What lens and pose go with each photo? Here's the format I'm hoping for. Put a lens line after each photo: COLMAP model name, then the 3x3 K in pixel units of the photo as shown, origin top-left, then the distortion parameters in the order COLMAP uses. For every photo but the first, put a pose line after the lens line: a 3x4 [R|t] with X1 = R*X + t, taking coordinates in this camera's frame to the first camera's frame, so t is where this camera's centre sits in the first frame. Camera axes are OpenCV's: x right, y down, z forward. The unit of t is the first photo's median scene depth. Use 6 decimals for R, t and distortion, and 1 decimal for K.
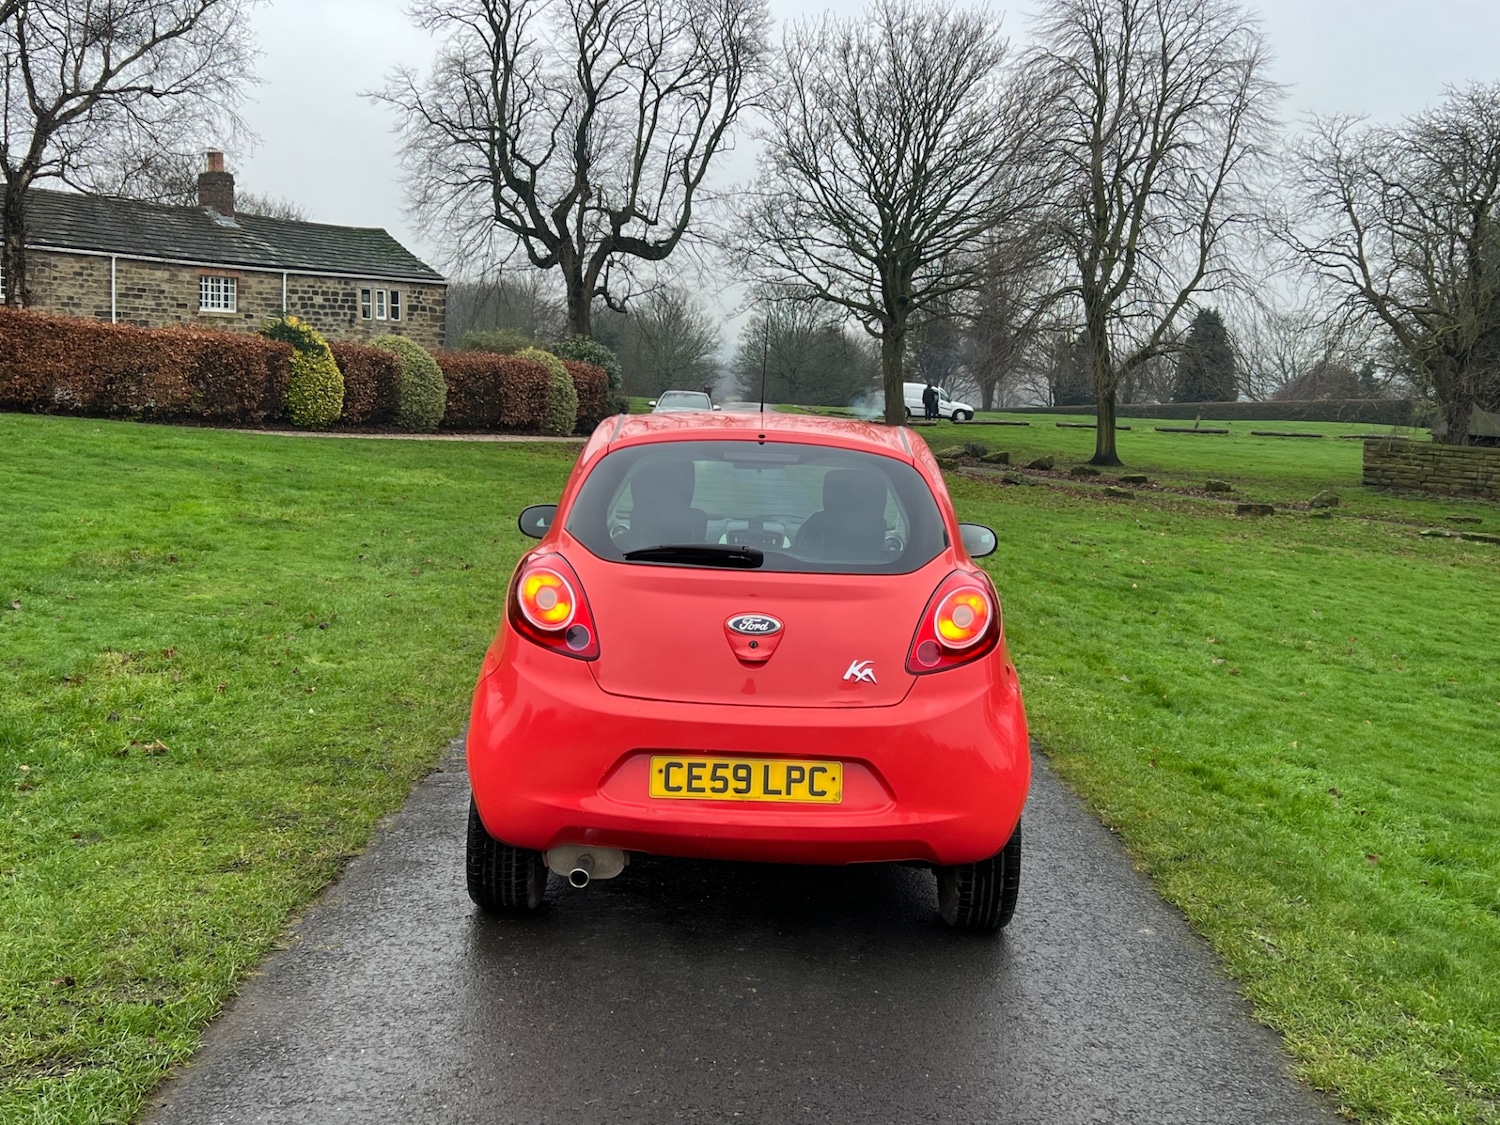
lens RADIAL K [[1697.8, 0, 759.3], [0, 1697.8, 569.6], [0, 0, 1]] dist [0.128743, -0.326773]
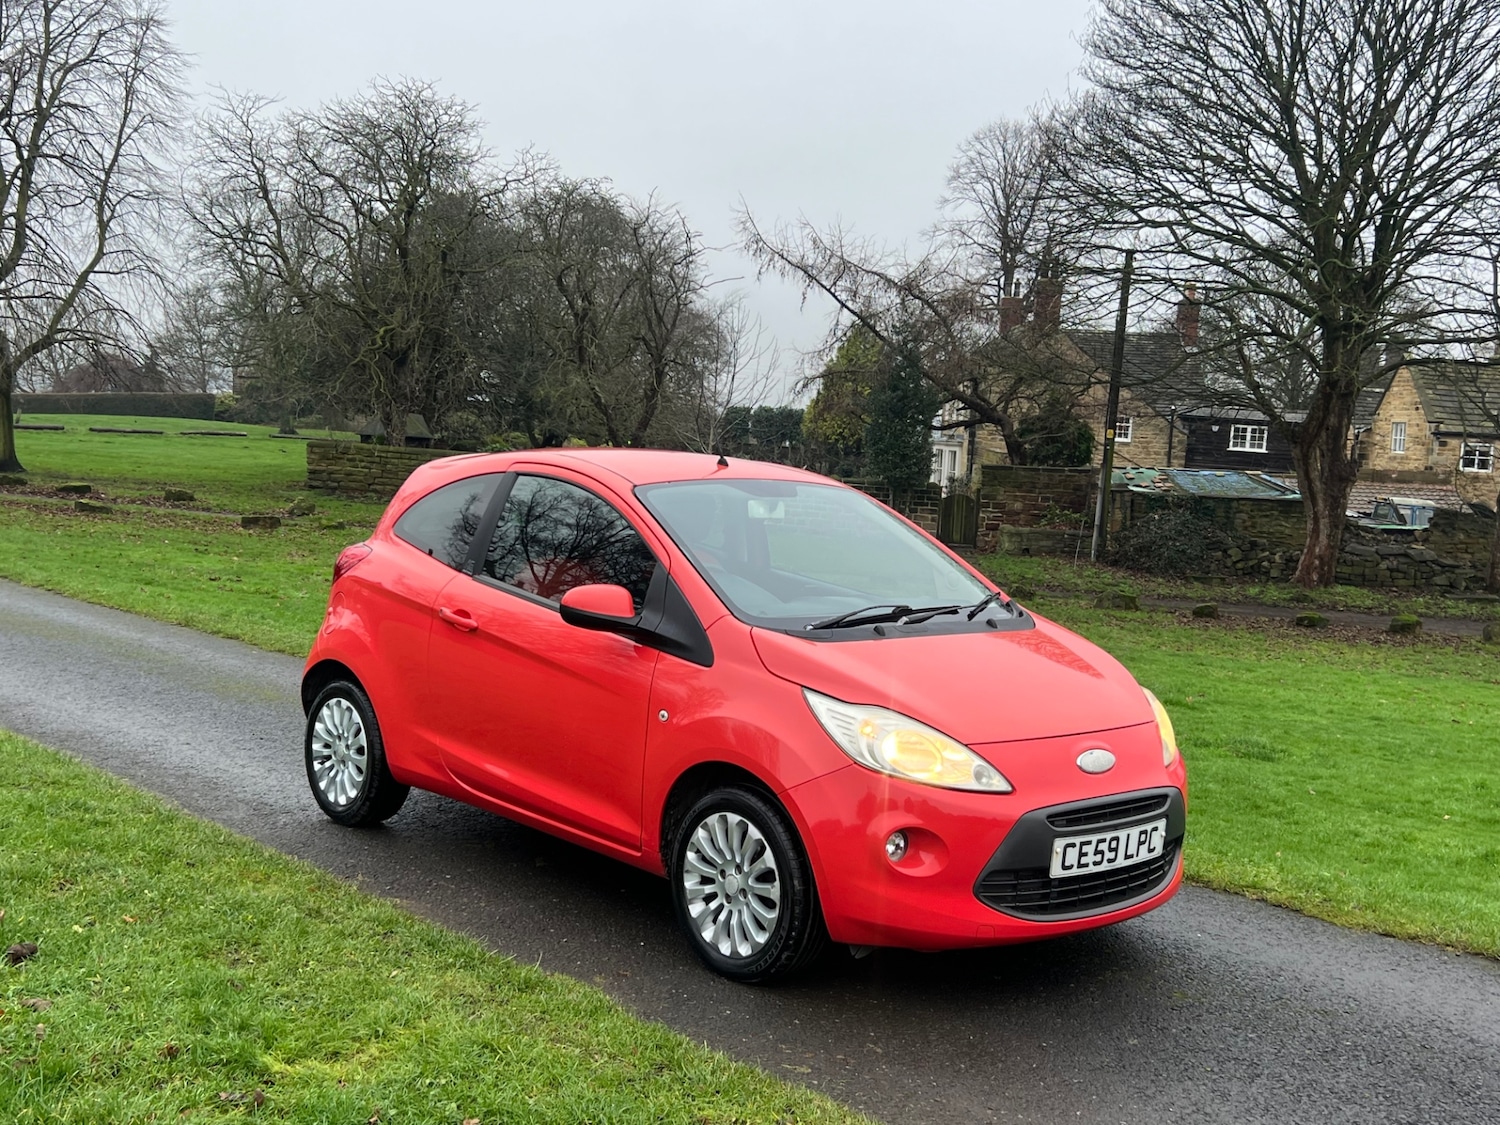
lens RADIAL K [[1697.8, 0, 759.3], [0, 1697.8, 569.6], [0, 0, 1]] dist [0.128743, -0.326773]
pose [[0.751124, -0.058423, 0.657571, -0.080411], [0.054357, 0.998167, 0.026592, -0.014708], [-0.657919, 0.015770, 0.752923, 0.110279]]
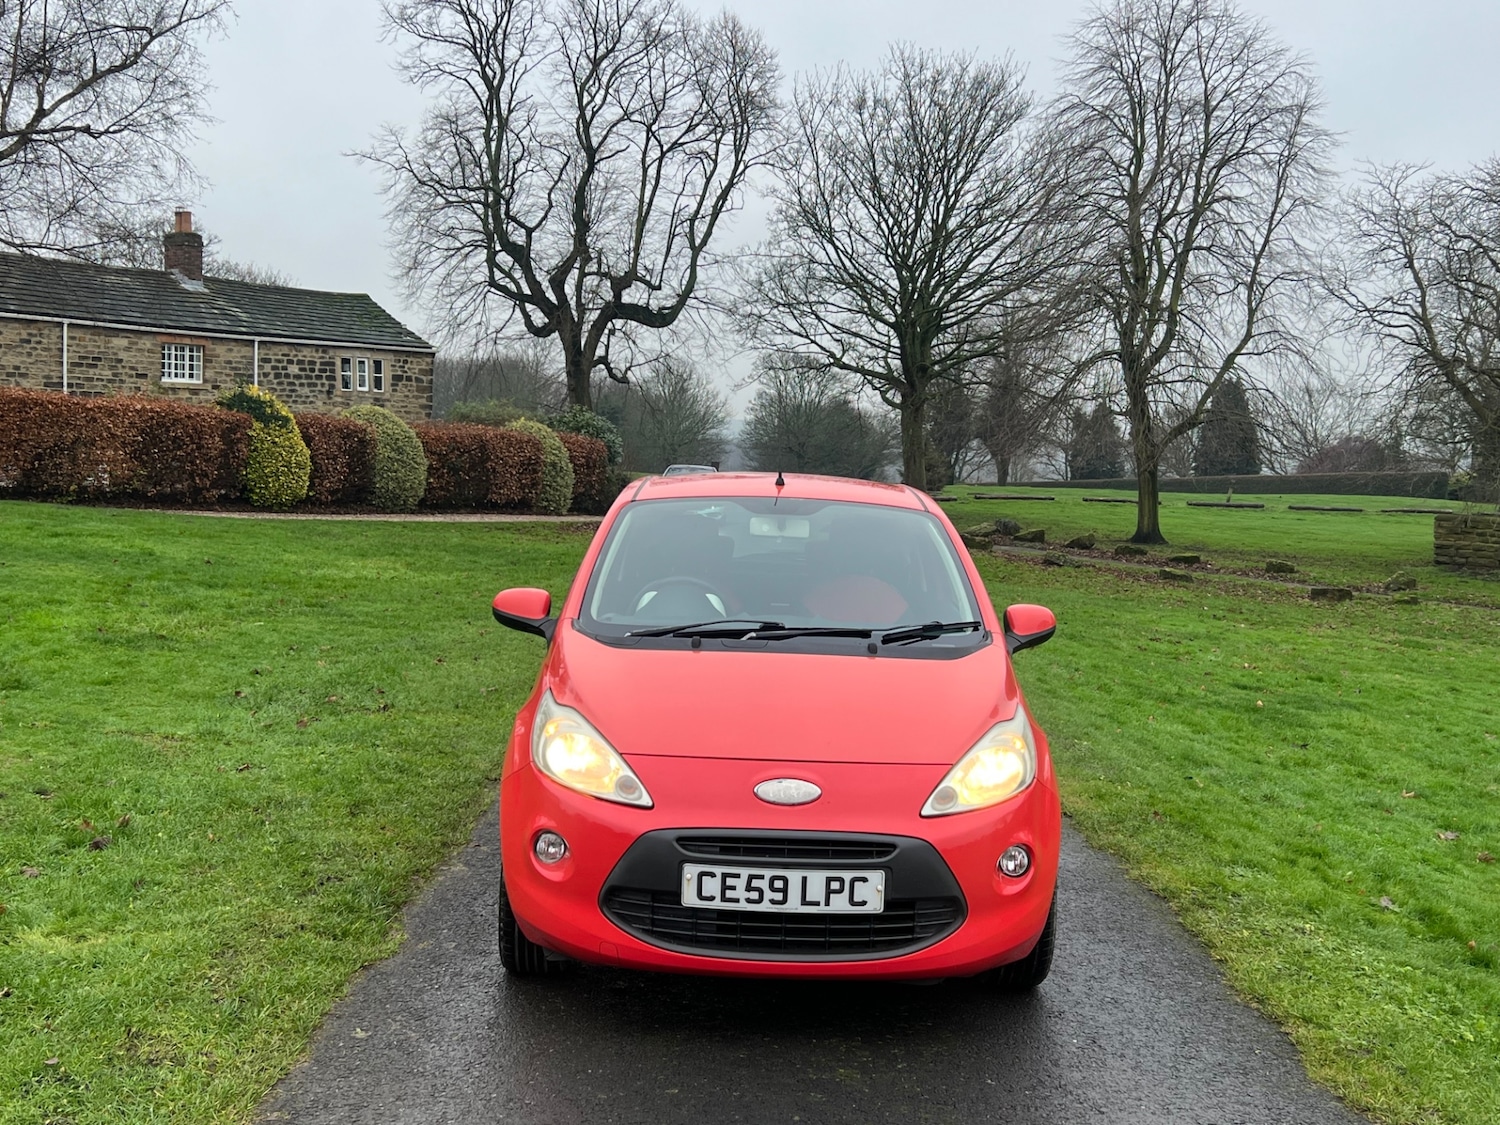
lens RADIAL K [[1693.6, 0, 769.4], [0, 1693.6, 587.0], [0, 0, 1]] dist [0.115941, -0.269344]
pose [[0.999982, -0.005549, 0.002328, -0.003796], [0.005624, 0.999416, -0.033699, -0.007800], [-0.002139, 0.033711, 0.999429, 0.083358]]
